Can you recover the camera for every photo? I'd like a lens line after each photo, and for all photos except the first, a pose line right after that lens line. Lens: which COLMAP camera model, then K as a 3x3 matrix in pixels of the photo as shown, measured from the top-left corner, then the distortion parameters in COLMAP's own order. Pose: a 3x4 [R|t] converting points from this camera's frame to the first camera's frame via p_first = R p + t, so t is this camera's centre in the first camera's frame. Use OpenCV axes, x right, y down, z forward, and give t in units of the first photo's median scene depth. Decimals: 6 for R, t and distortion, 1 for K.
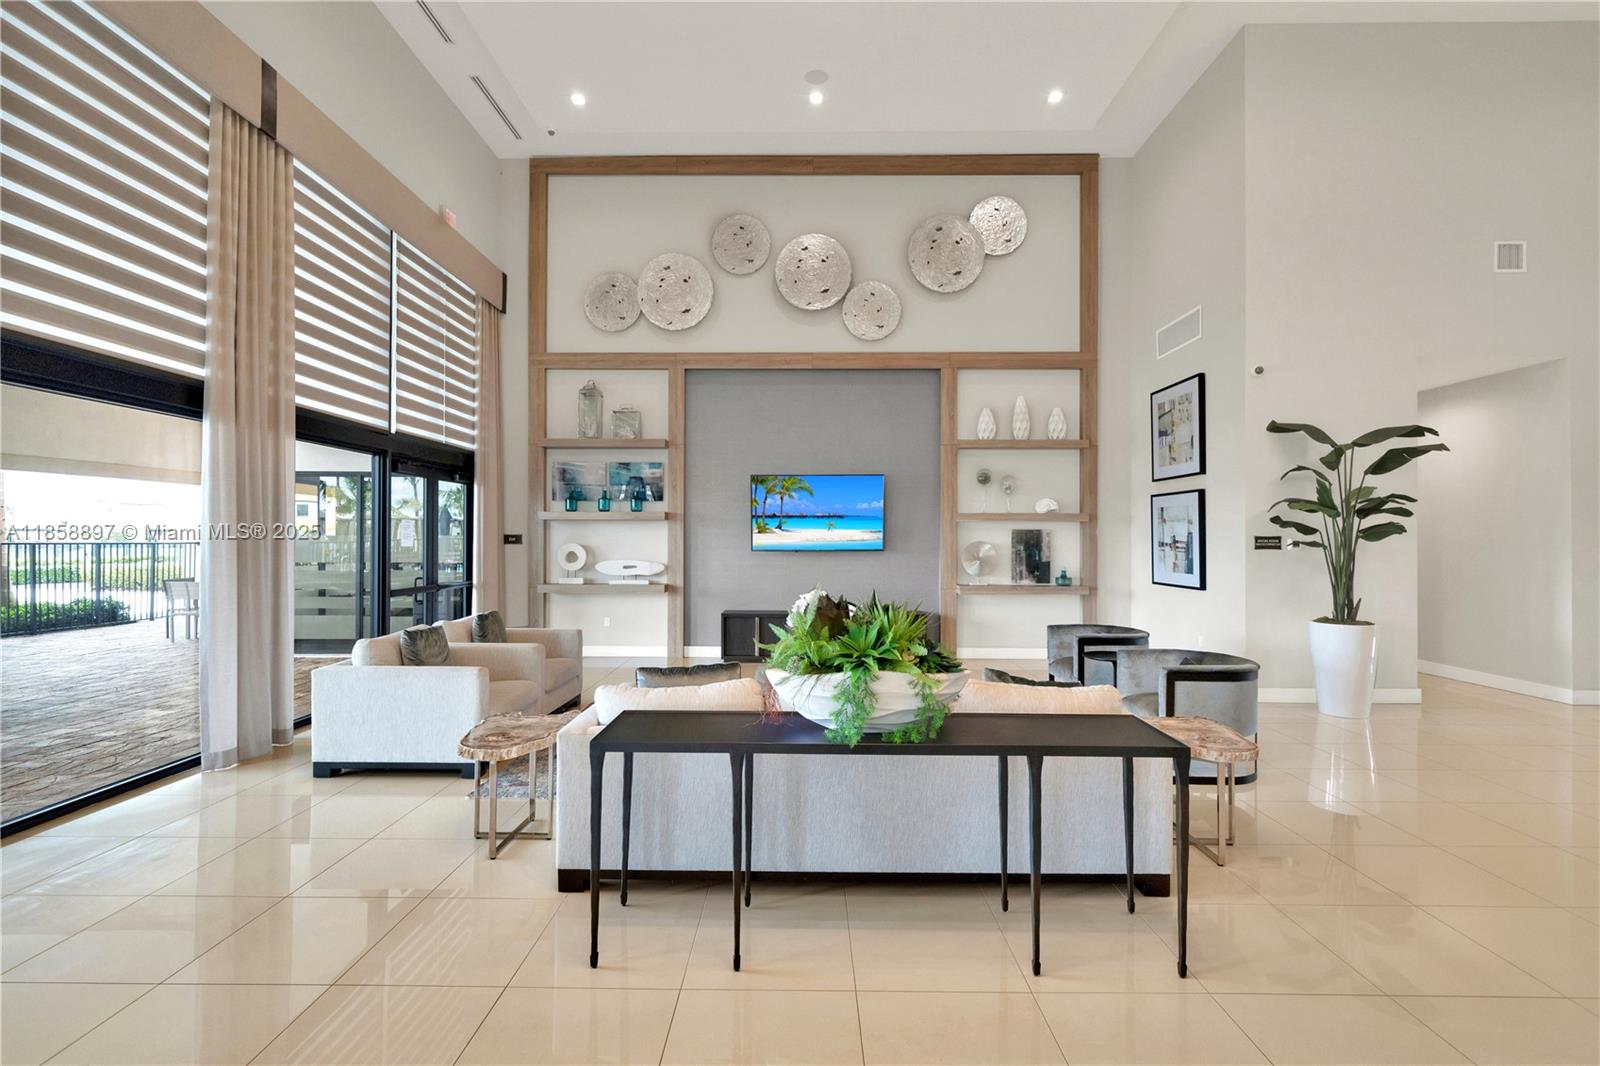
lens RADIAL K [[723.1, 0, 791.3], [0, 723.1, 527.3], [0, 0, 1]] dist [0.031567, 0.000738]
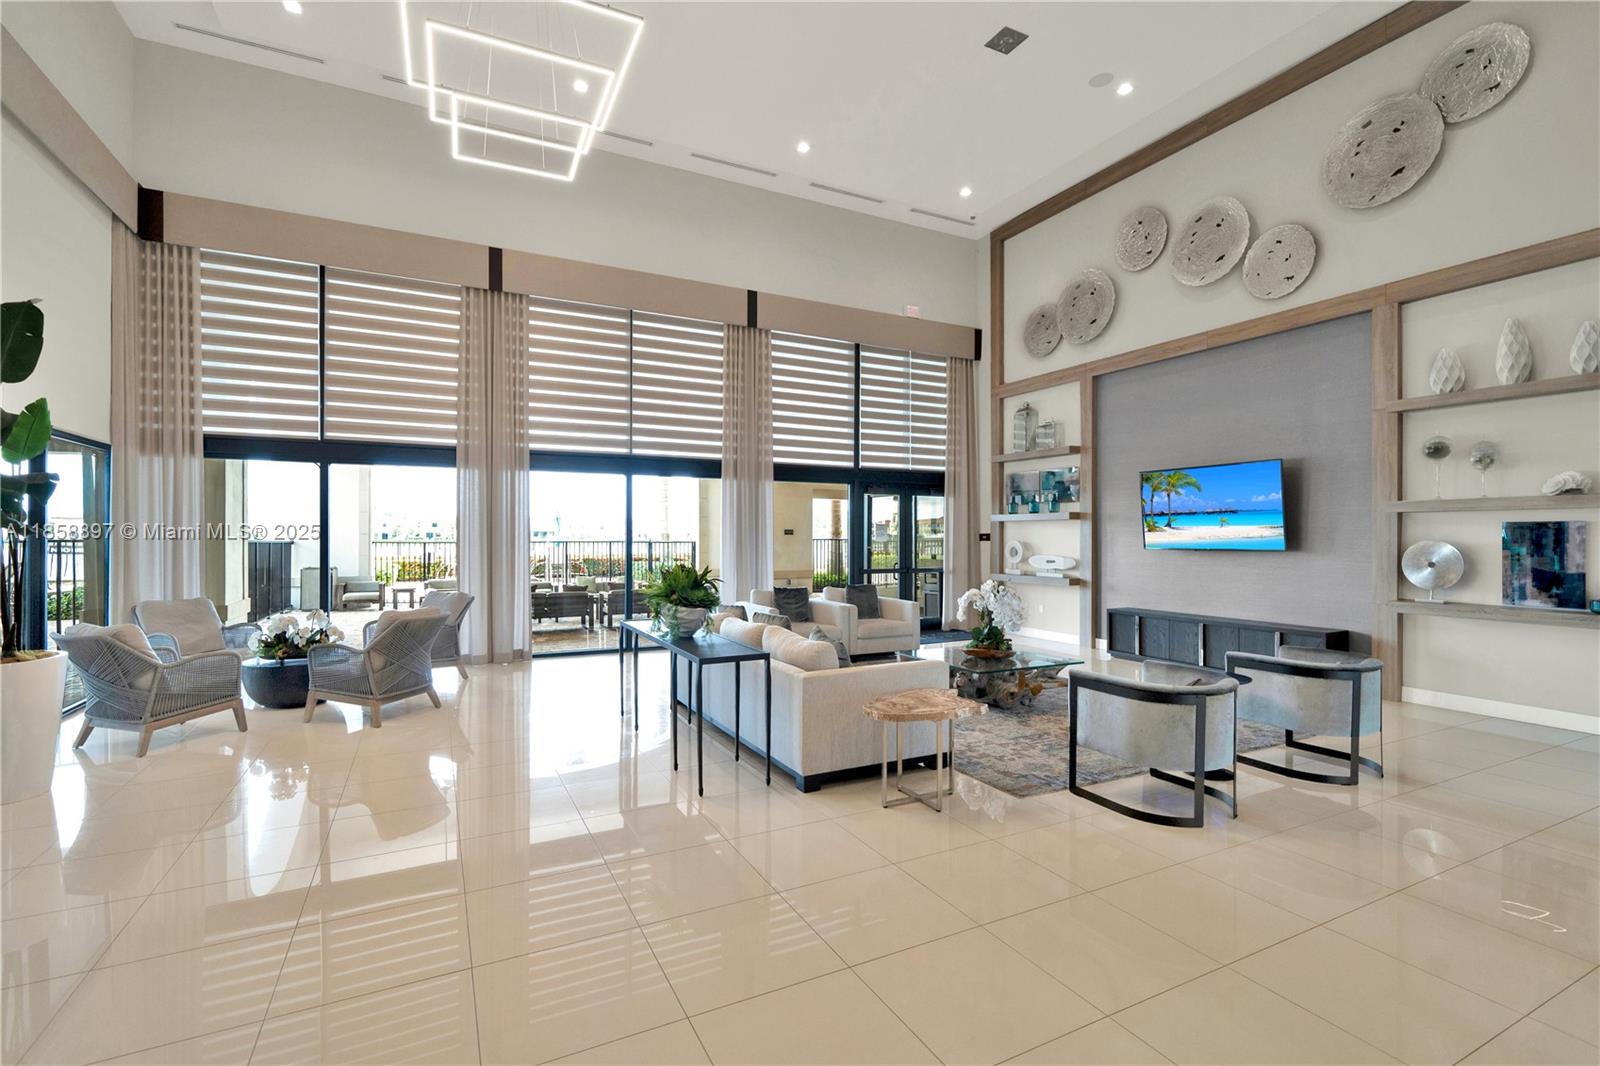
lens RADIAL K [[723.1, 0, 798.0], [0, 723.1, 541.9], [0, 0, 1]] dist [0.031567, 0.000738]
pose [[0.477727, 0.006181, -0.878487, 0.592572], [0.006995, 0.999917, 0.010839, 0.008568], [0.878480, -0.011323, 0.477644, 0.110402]]
